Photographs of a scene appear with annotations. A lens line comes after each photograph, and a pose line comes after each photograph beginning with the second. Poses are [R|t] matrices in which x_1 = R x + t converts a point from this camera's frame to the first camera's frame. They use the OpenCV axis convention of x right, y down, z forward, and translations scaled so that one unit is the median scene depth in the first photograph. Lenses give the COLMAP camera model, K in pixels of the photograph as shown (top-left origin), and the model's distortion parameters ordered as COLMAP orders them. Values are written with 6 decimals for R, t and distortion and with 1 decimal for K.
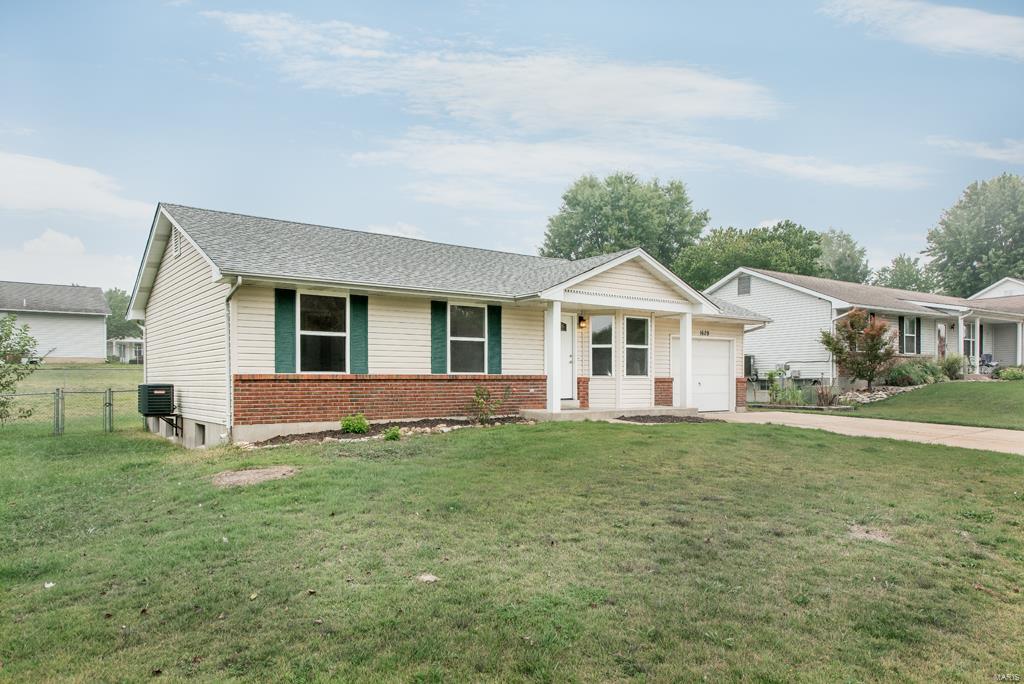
lens RADIAL K [[690.5, 0, 513.0], [0, 690.5, 373.0], [0, 0, 1]] dist [-0.003478, -0.000777]
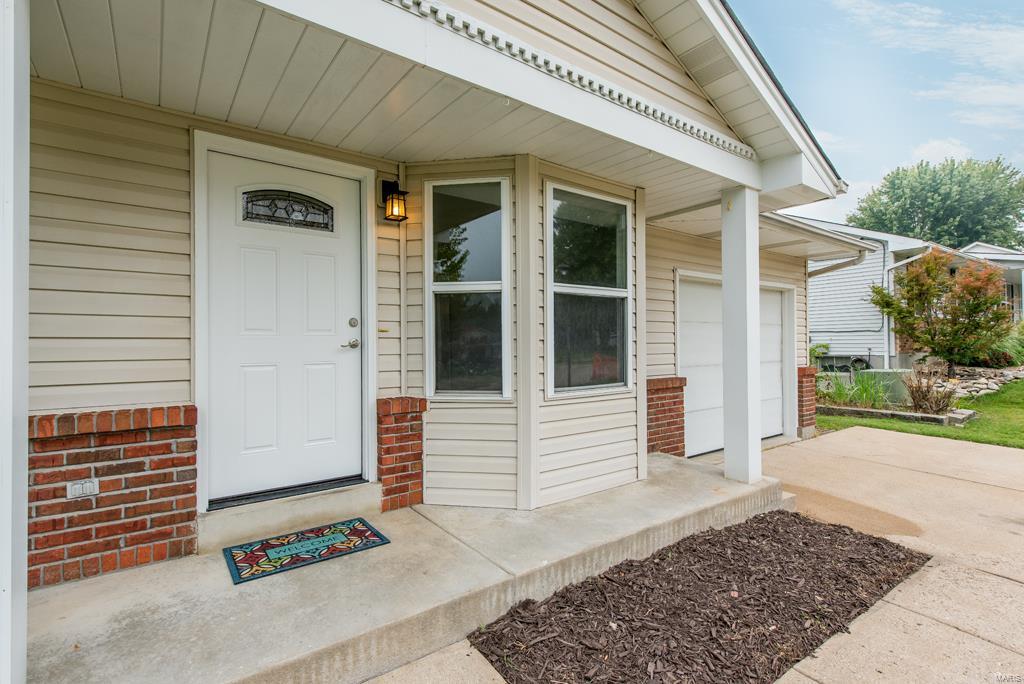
lens RADIAL K [[479.4, 0, 509.1], [0, 479.4, 335.7], [0, 0, 1]] dist [0.001728, 0.000208]
pose [[0.999975, -0.005701, -0.004256, 0.160408], [0.005681, 0.999973, -0.004605, -0.019757], [0.004282, 0.004581, 0.999980, 0.880098]]
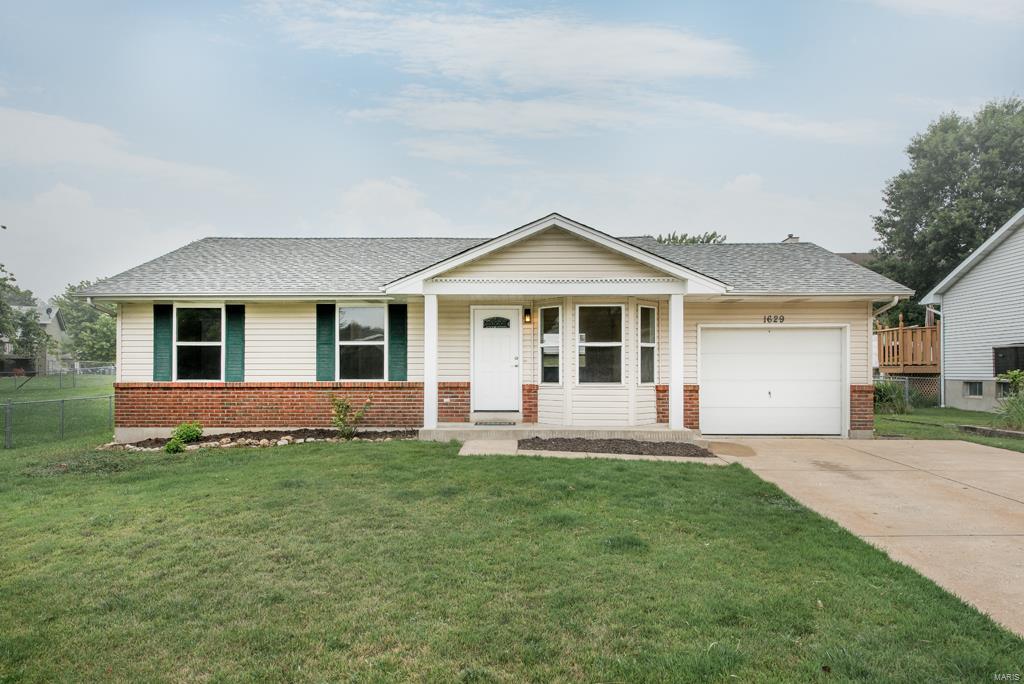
lens RADIAL K [[639.5, 0, 512.0], [0, 639.5, 342.0], [0, 0, 1]] dist [0.002807, -0.000963]
pose [[0.787012, -0.026713, -0.616359, 0.593219], [0.006061, 0.999349, -0.035573, -0.018372], [0.616908, 0.024261, 0.786662, 0.440828]]
